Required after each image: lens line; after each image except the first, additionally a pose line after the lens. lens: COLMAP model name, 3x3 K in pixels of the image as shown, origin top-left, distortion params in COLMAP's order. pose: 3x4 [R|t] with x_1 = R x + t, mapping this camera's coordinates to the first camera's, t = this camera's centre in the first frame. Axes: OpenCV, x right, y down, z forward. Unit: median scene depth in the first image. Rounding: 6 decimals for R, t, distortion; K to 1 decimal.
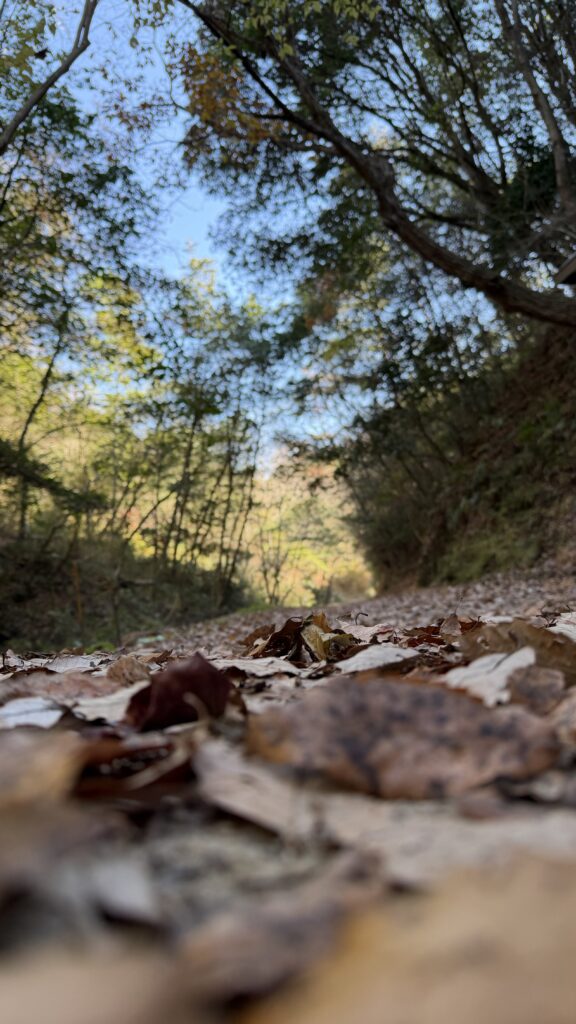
lens RADIAL K [[699.9, 0, 283.6], [0, 699.9, 496.9], [0, 0, 1]] dist [-0.004339, -0.001737]
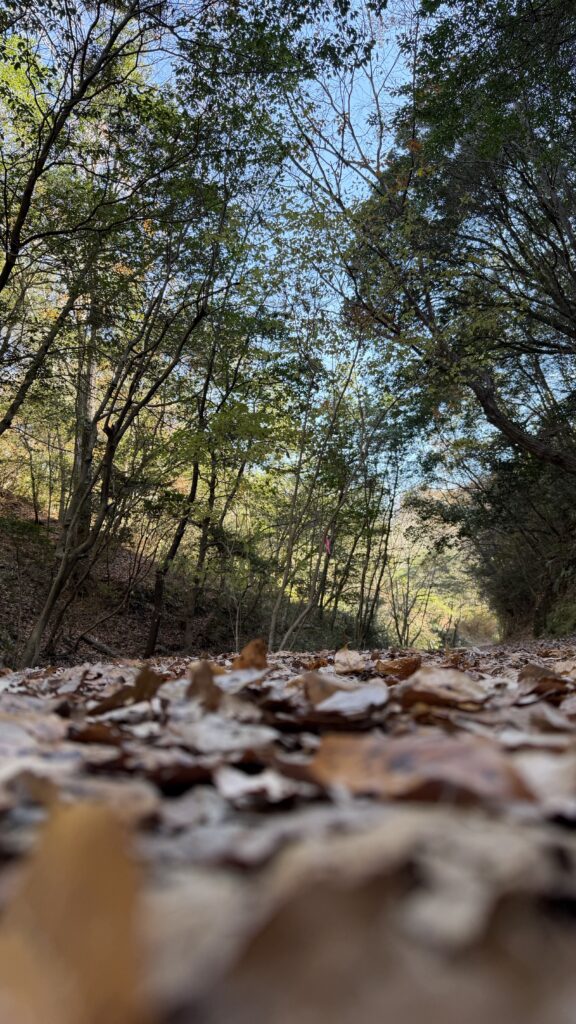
lens RADIAL K [[677.2, 0, 288.0], [0, 677.2, 512.0], [0, 0, 1]] dist [0.005177, -0.000432]
pose [[0.984303, -0.003054, -0.176461, -0.005947], [-0.003758, 0.999261, -0.038259, -0.022570], [0.176448, 0.038322, 0.983564, -0.128087]]
